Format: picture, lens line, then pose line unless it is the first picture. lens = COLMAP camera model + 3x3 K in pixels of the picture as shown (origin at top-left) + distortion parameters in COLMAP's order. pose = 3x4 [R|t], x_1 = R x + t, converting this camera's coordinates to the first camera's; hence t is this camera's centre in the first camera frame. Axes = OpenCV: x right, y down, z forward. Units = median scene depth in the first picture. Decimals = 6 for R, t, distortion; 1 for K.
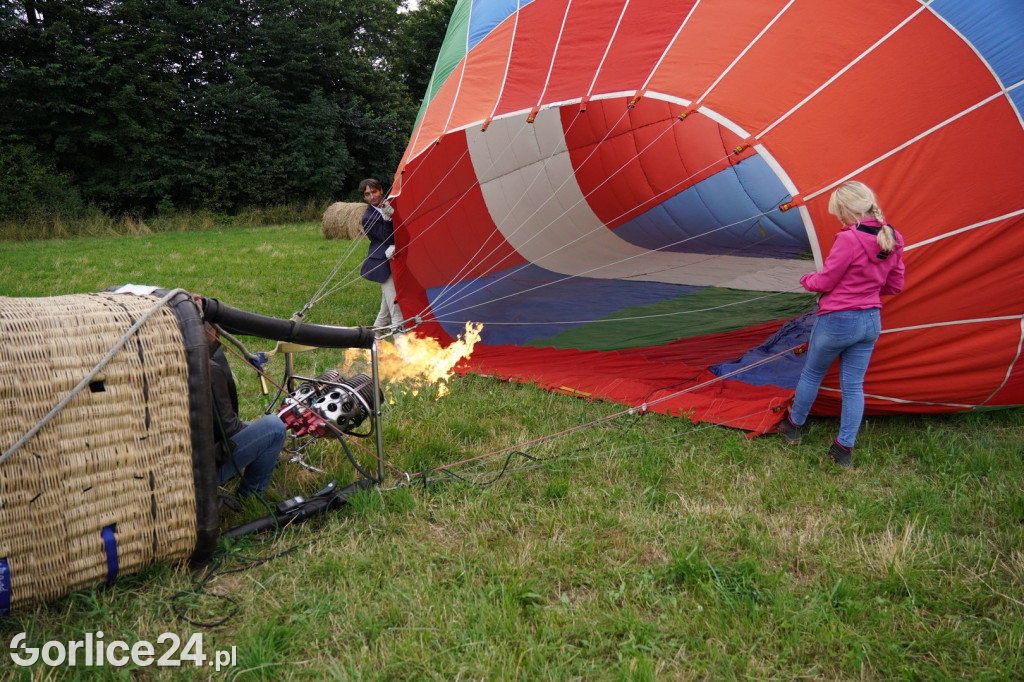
lens RADIAL K [[767.7, 0, 509.1], [0, 767.7, 337.5], [0, 0, 1]] dist [-0.136450, 0.109329]
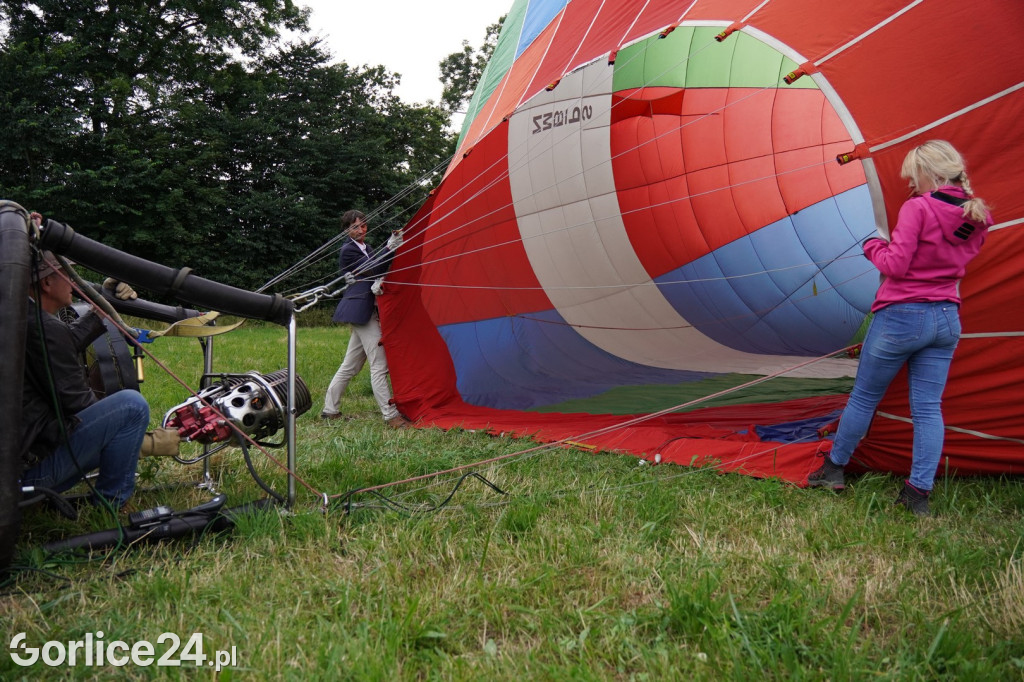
lens RADIAL K [[767.7, 0, 509.1], [0, 767.7, 337.5], [0, 0, 1]] dist [-0.136450, 0.109329]
pose [[0.998293, 0.023982, -0.053263, 0.009765], [-0.032201, 0.986713, -0.159249, 0.015977], [0.048736, 0.160692, 0.985801, 0.028732]]
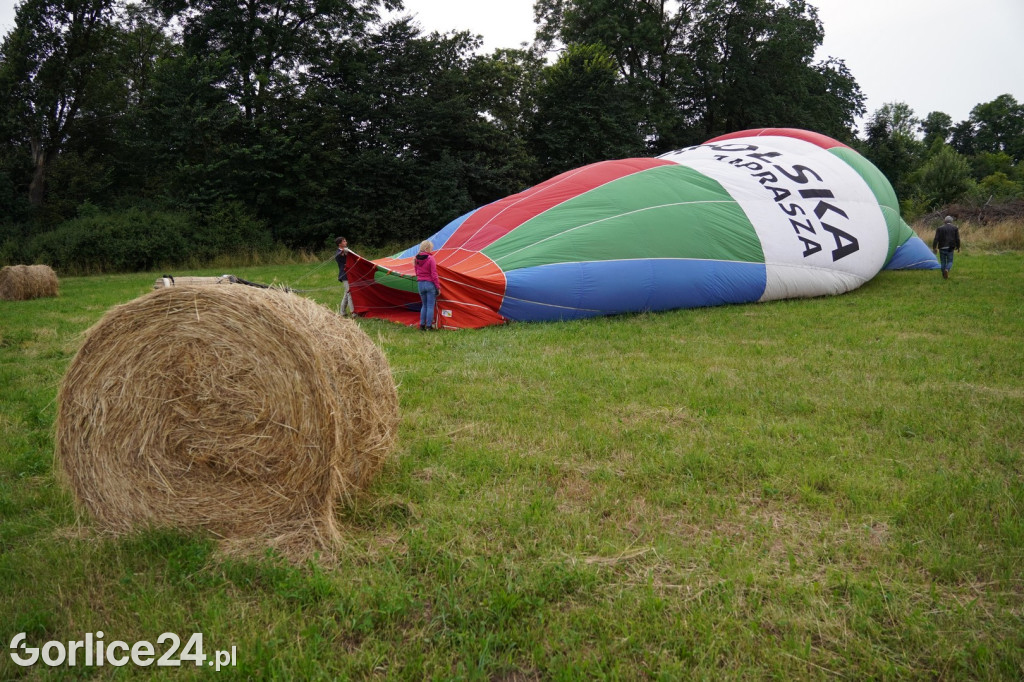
lens RADIAL K [[767.7, 0, 509.1], [0, 767.7, 337.5], [0, 0, 1]] dist [-0.136450, 0.109329]
pose [[0.968969, 0.014721, -0.246744, 0.206090], [-0.023703, 0.999159, -0.033472, 0.037342], [0.246044, 0.038282, 0.968502, -0.259854]]
